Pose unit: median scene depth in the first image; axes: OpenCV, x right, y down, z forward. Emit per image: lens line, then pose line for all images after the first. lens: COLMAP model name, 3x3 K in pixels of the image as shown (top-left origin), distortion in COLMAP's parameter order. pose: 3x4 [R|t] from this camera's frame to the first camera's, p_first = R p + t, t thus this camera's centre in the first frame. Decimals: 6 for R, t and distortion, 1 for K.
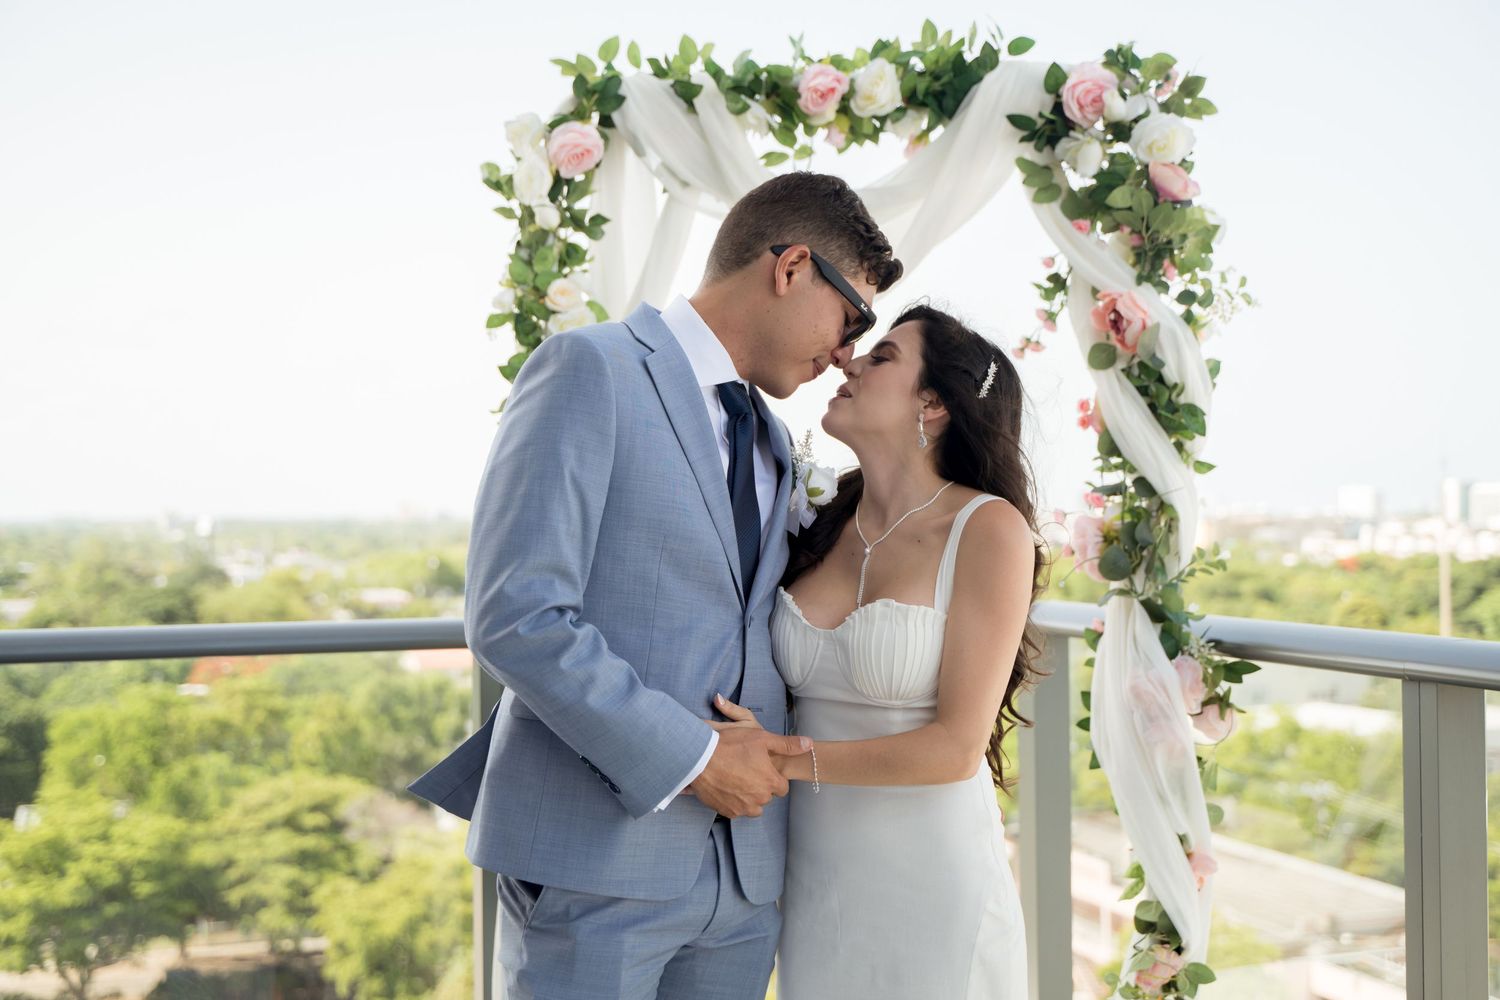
lens RADIAL K [[1850.6, 0, 761.6], [0, 1850.6, 518.8], [0, 0, 1]] dist [0.002341, 0.000000]
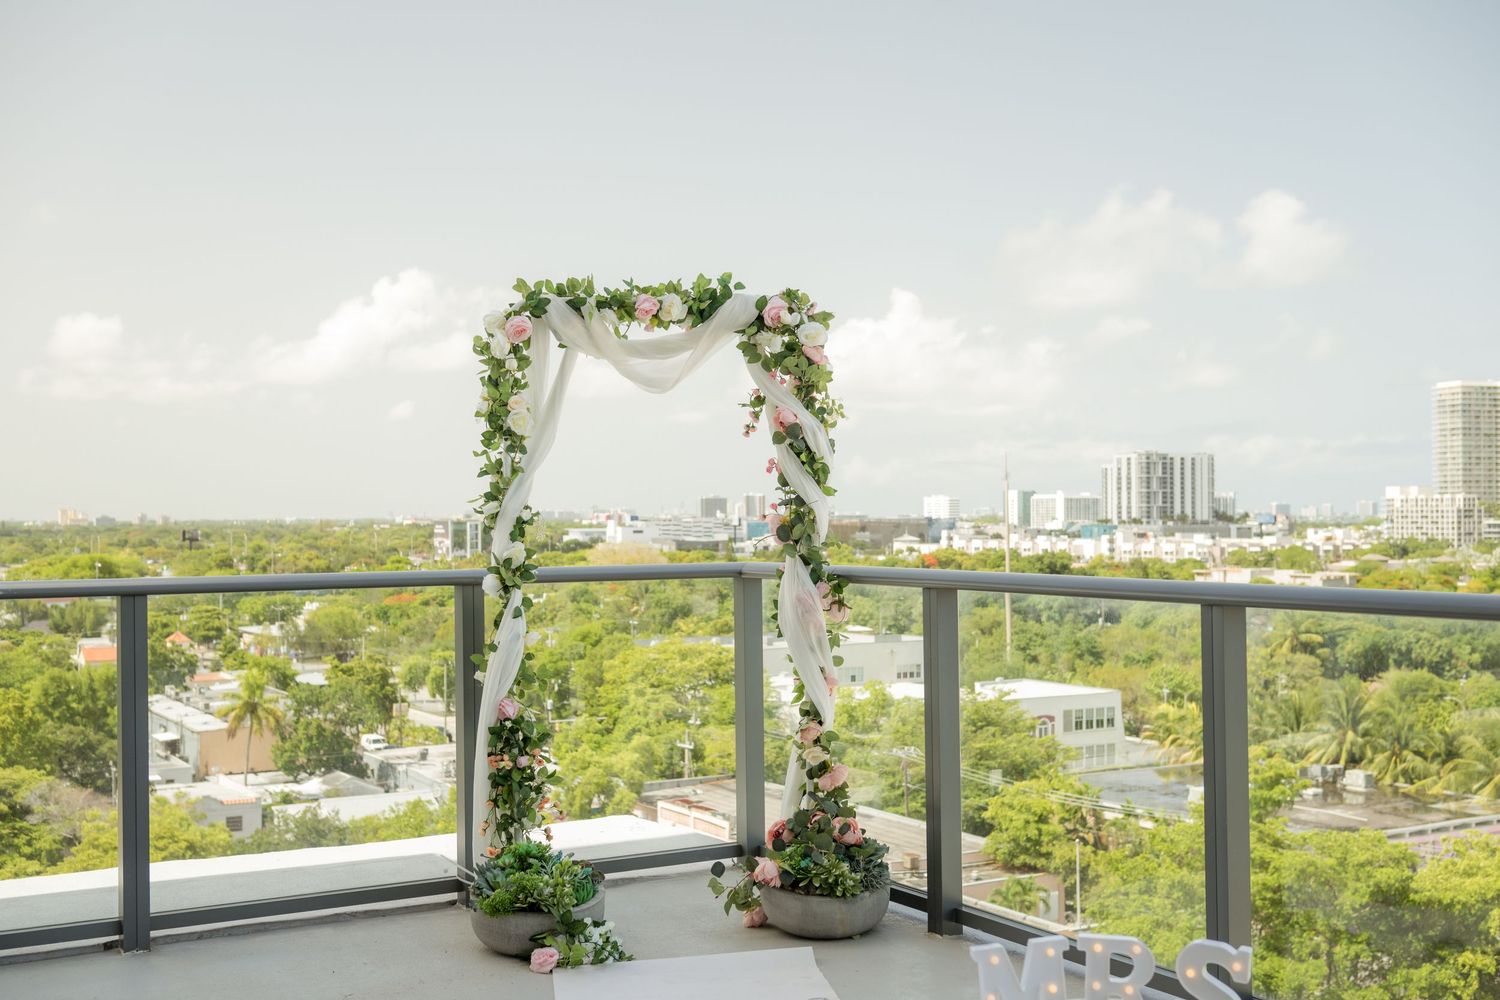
lens RADIAL K [[1663.9, 0, 742.3], [0, 1663.9, 503.6], [0, 0, 1]] dist [-0.006506, 0.000000]
pose [[0.981070, -0.000245, 0.193654, -0.217708], [0.002515, 0.999931, -0.011480, 0.006194], [-0.193637, 0.011750, 0.981003, -0.807271]]
